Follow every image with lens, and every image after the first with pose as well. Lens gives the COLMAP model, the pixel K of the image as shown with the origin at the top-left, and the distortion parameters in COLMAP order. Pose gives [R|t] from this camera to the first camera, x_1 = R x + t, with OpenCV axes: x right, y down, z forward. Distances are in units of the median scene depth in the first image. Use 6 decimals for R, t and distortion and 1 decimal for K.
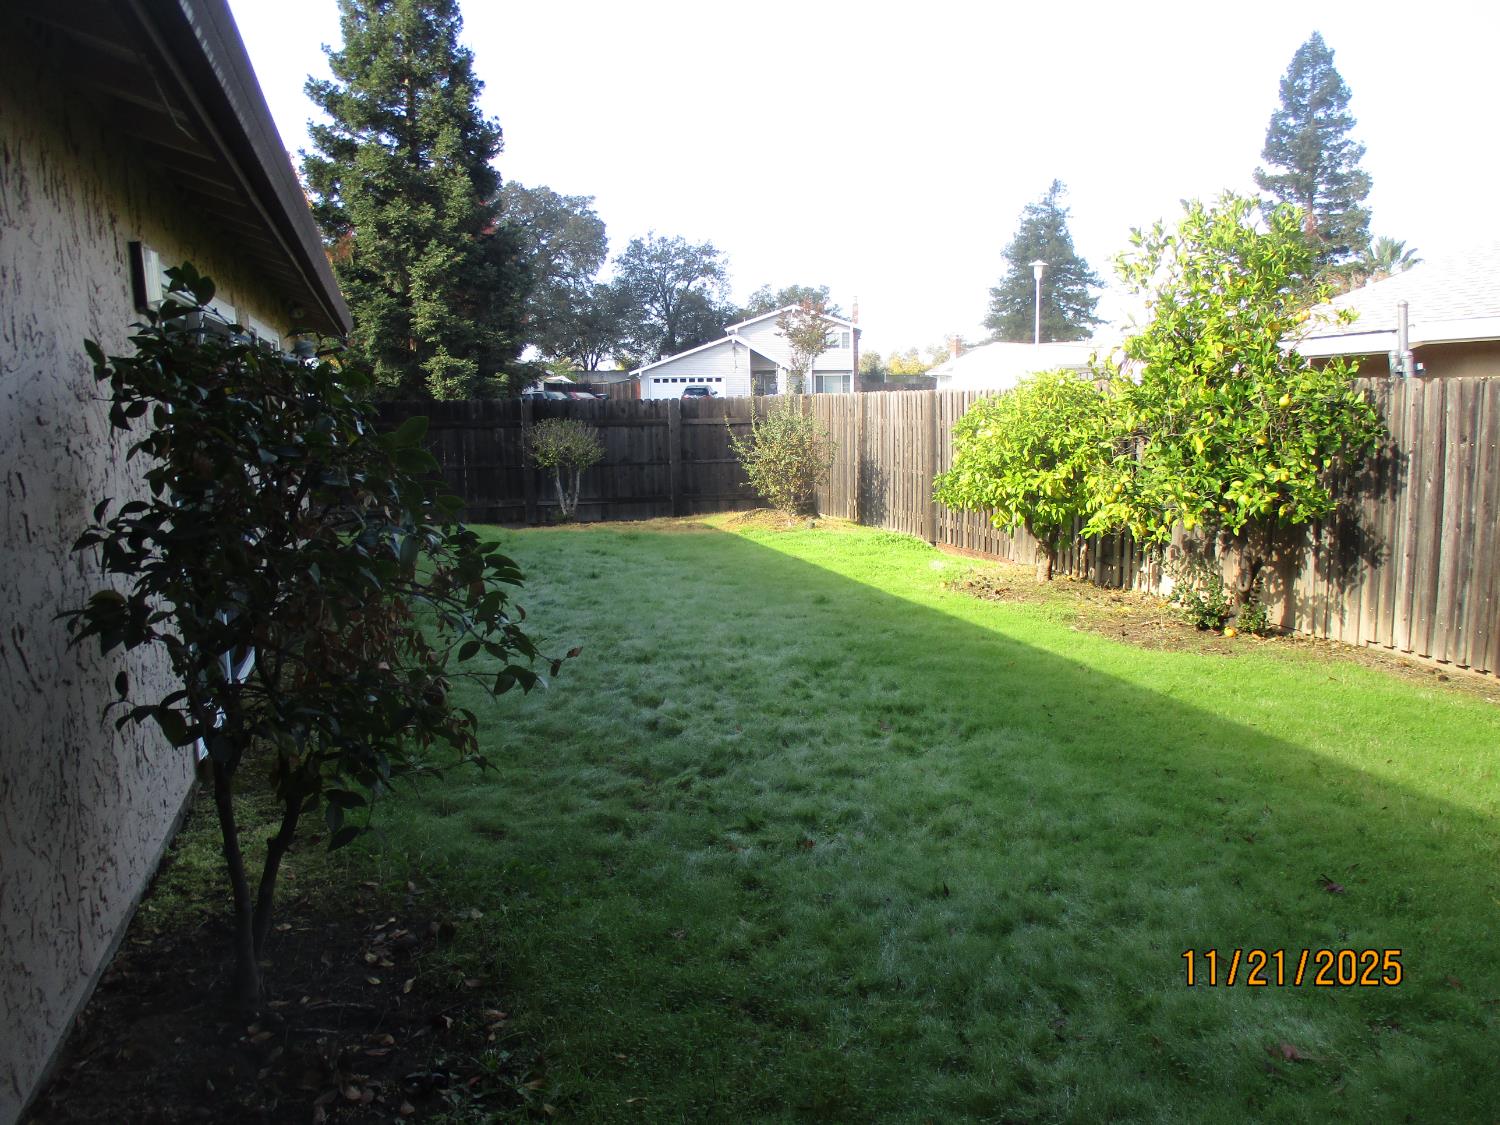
lens RADIAL K [[1256.7, 0, 751.1], [0, 1256.7, 562.5], [0, 0, 1]] dist [-0.033402, 0.015127]
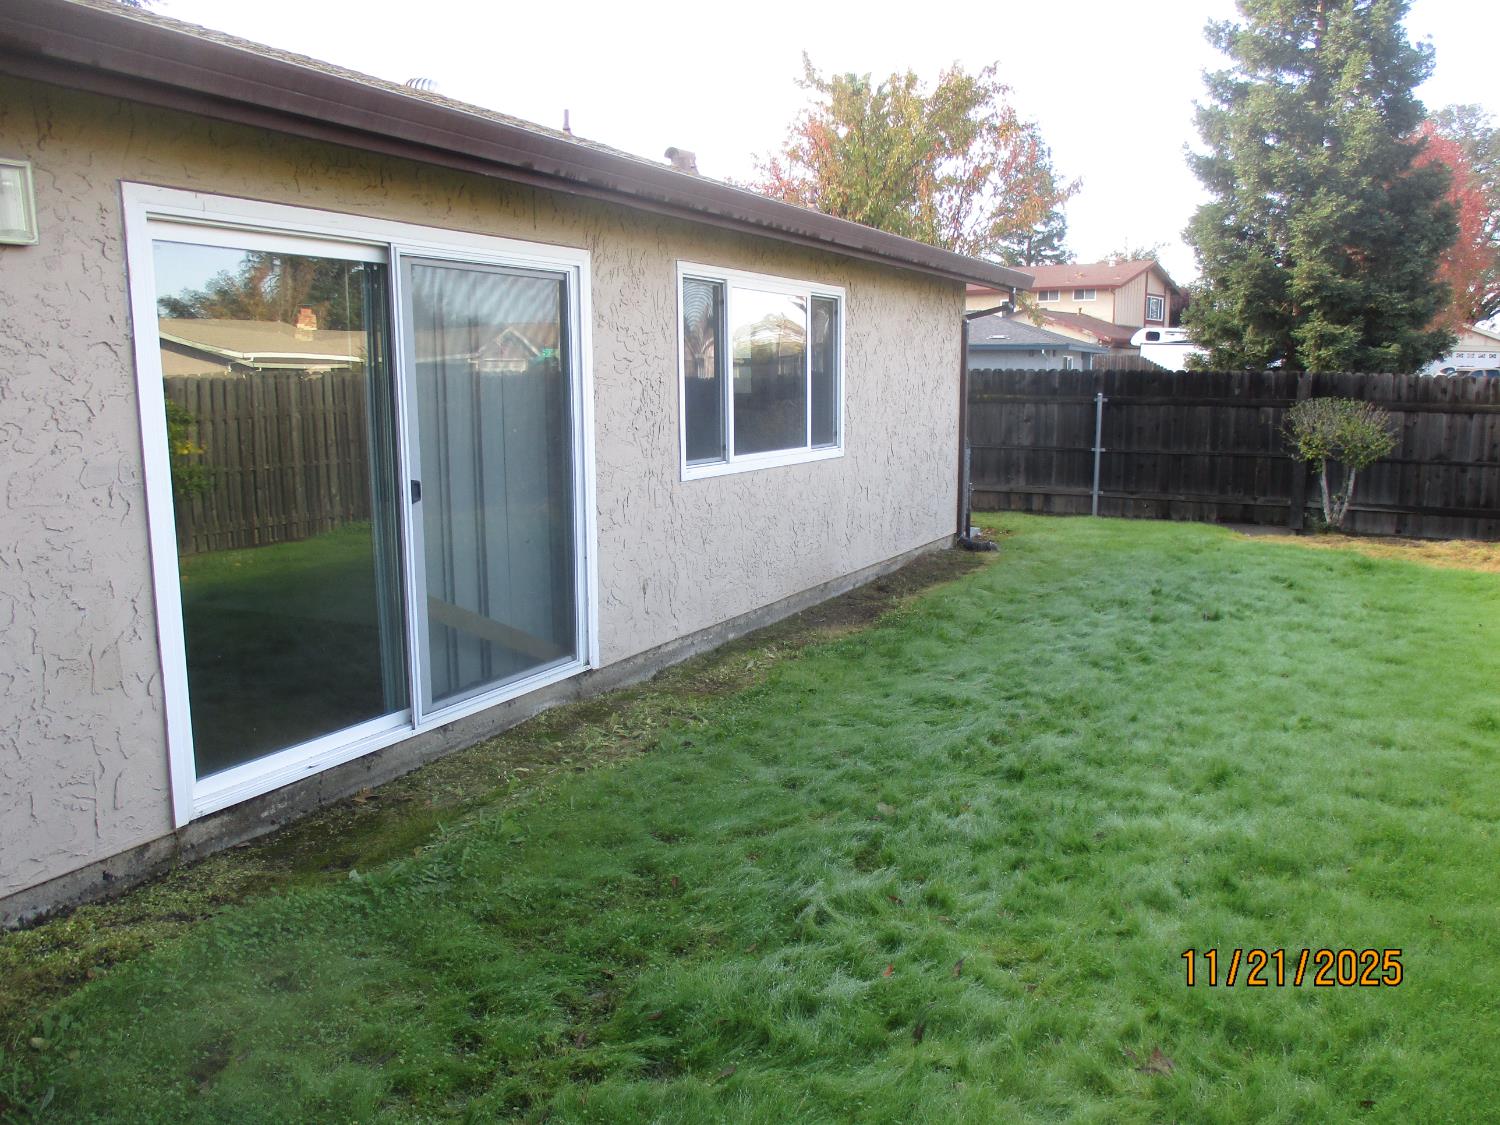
lens RADIAL K [[1256.7, 0, 752.5], [0, 1256.7, 563.8], [0, 0, 1]] dist [-0.033402, 0.015127]
pose [[0.745640, 0.123111, -0.654878, 0.204756], [-0.106674, 0.992163, 0.065060, -0.053506], [0.657755, 0.021347, 0.752929, 0.393813]]
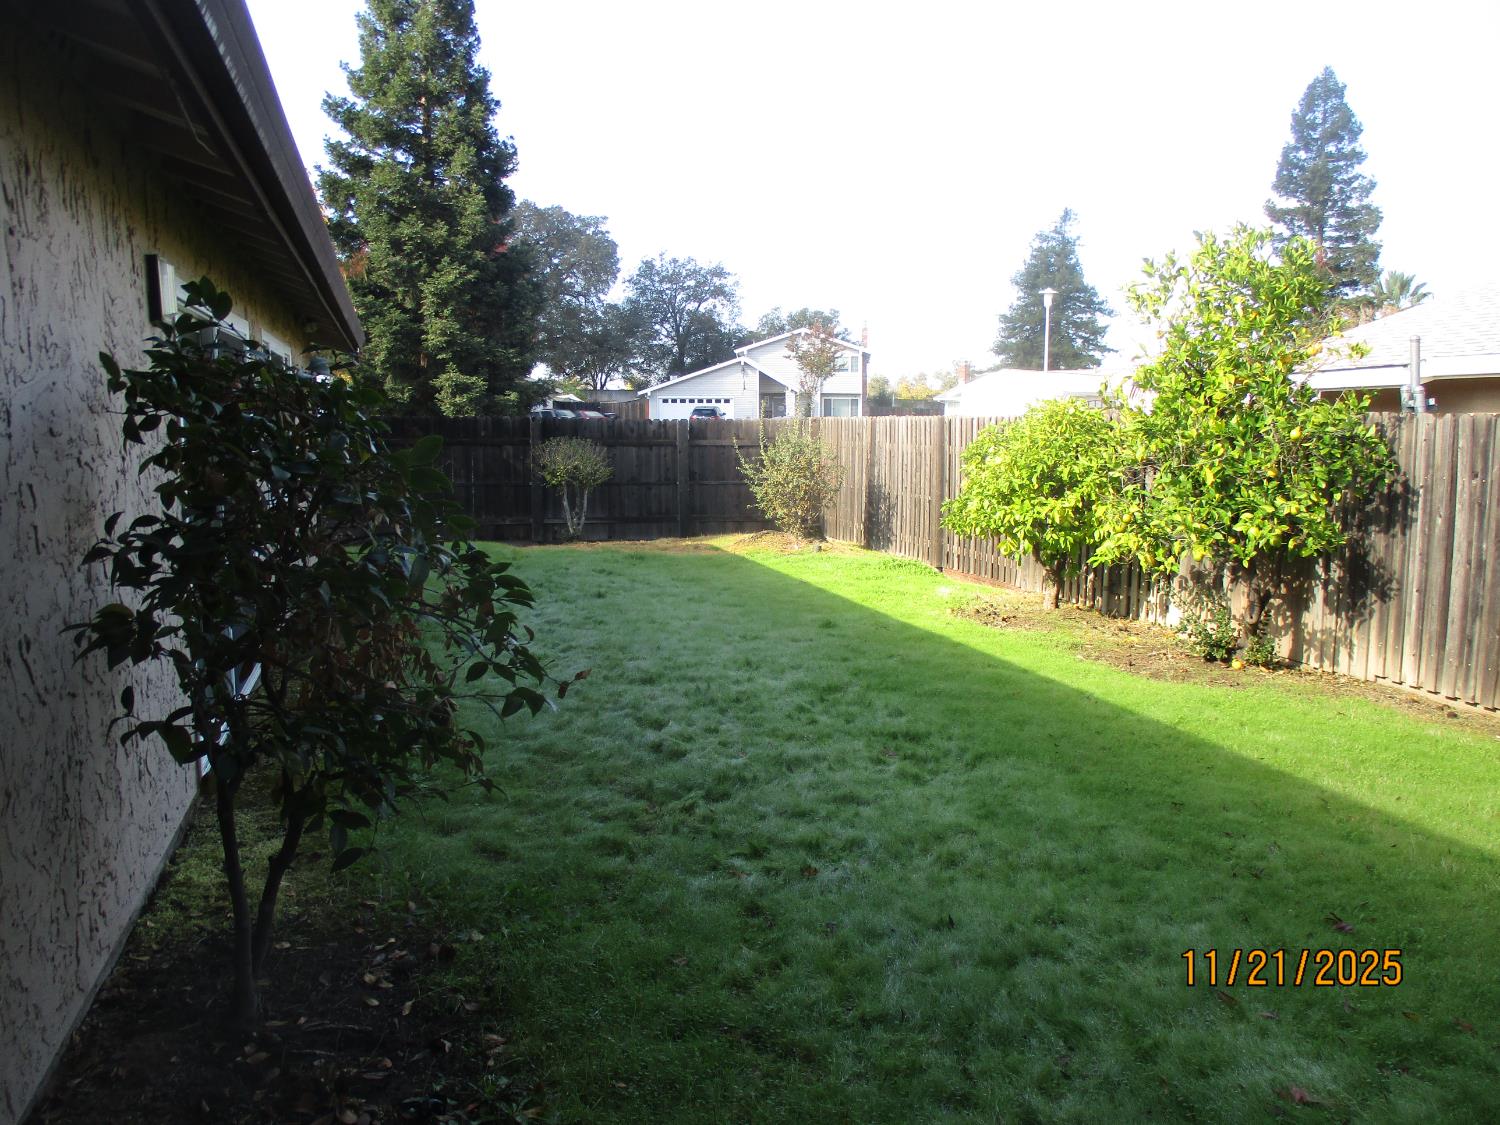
lens RADIAL K [[1256.7, 0, 750.4], [0, 1256.7, 561.9], [0, 0, 1]] dist [-0.033402, 0.015127]
pose [[0.999806, 0.019127, -0.004683, -0.001837], [-0.019206, 0.999662, -0.017536, -0.001076], [0.004346, 0.017622, 0.999835, 0.002209]]
